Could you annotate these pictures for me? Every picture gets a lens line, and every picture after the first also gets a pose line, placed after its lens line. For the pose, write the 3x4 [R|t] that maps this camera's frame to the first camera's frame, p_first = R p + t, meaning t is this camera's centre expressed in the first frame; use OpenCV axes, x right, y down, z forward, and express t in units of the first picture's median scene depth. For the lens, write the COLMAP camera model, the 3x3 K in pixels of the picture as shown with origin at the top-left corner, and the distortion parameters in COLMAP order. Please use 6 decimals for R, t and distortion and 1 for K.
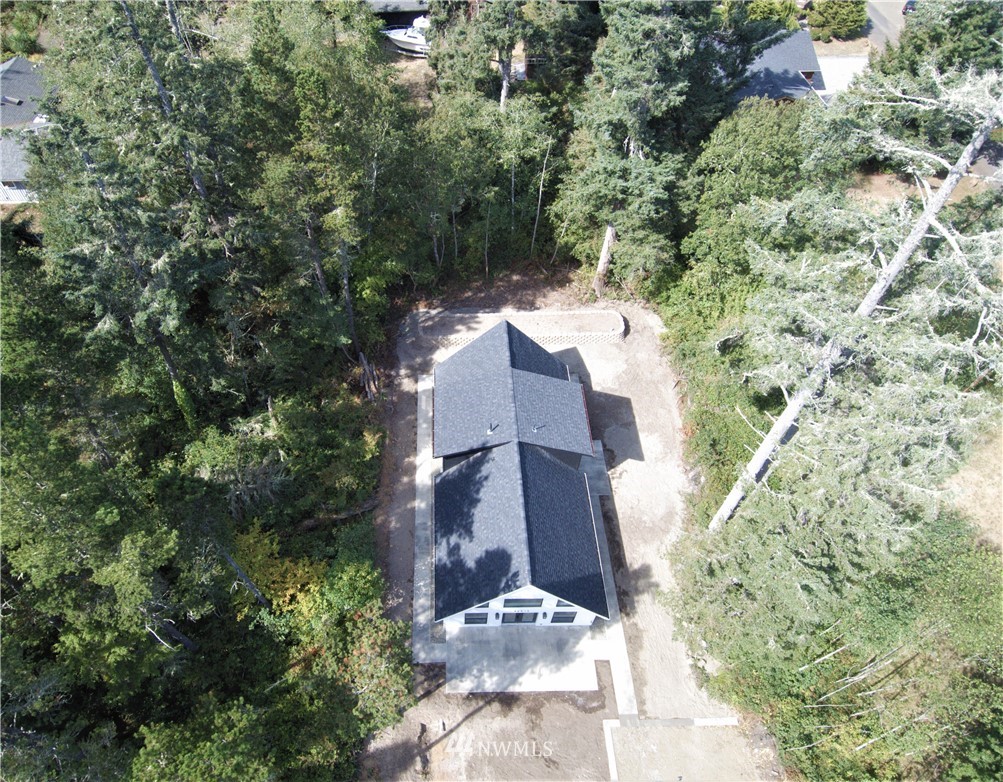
lens RADIAL K [[645.1, 0, 457.7], [0, 645.1, 377.7], [0, 0, 1]] dist [0.081777, -0.113998]
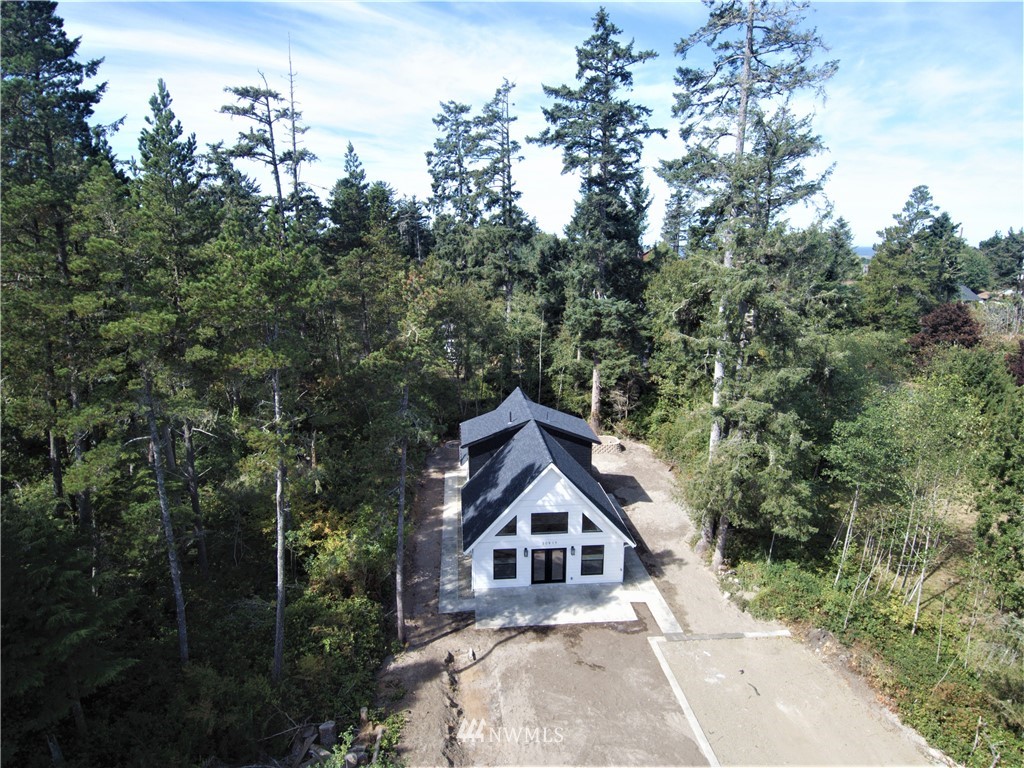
lens RADIAL K [[603.6, 0, 516.2], [0, 603.6, 390.9], [0, 0, 1]] dist [0.058270, -0.088785]
pose [[0.997156, -0.014528, 0.073953, -0.018362], [0.057831, 0.776716, -0.627190, 0.729620], [-0.048328, 0.629683, 0.775347, 0.119907]]
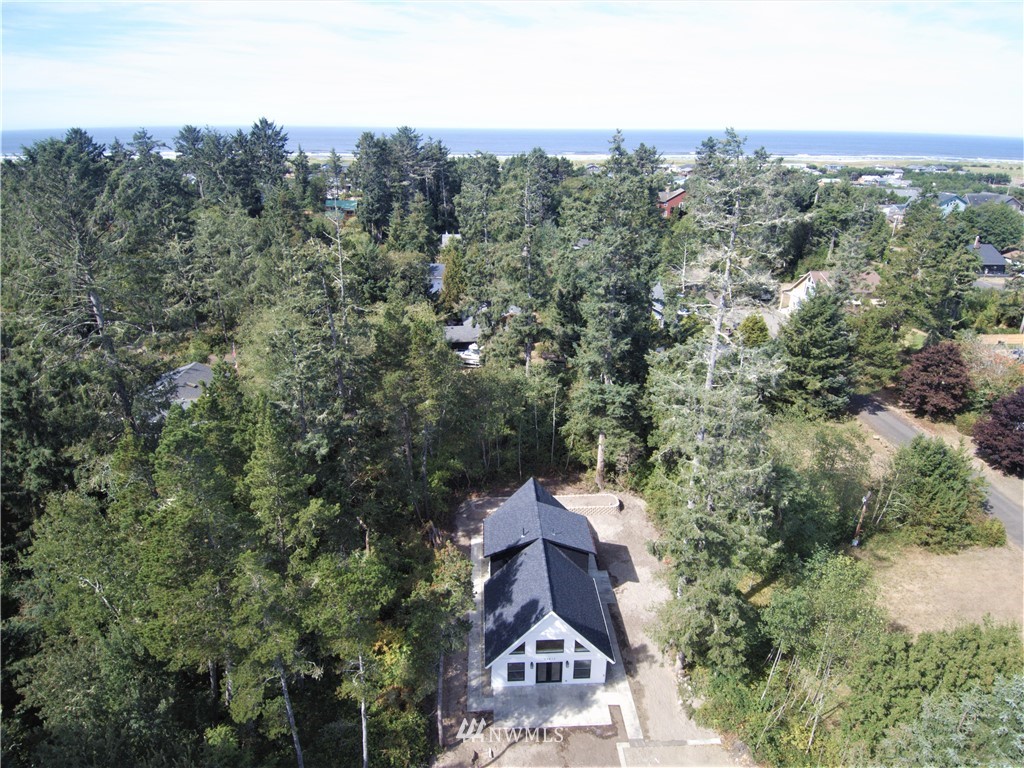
lens RADIAL K [[603.6, 0, 516.2], [0, 603.6, 390.9], [0, 0, 1]] dist [0.058270, -0.088785]
pose [[0.999495, -0.010258, 0.030076, -0.002600], [0.023579, 0.873906, -0.485524, 0.463133], [-0.021303, 0.485988, 0.873706, -0.348858]]
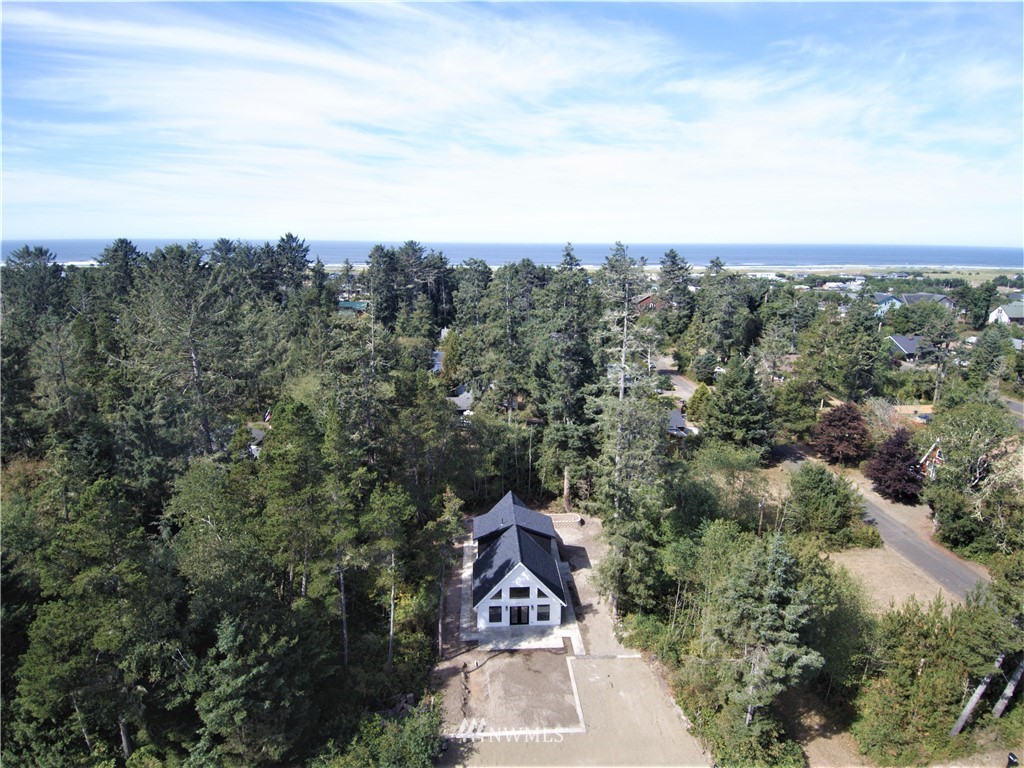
lens RADIAL K [[603.6, 0, 516.2], [0, 603.6, 390.9], [0, 0, 1]] dist [0.058270, -0.088785]
pose [[0.999187, -0.006522, 0.039788, 0.023062], [0.029932, 0.781134, -0.623646, 0.925429], [-0.027013, 0.624330, 0.780694, -0.701266]]
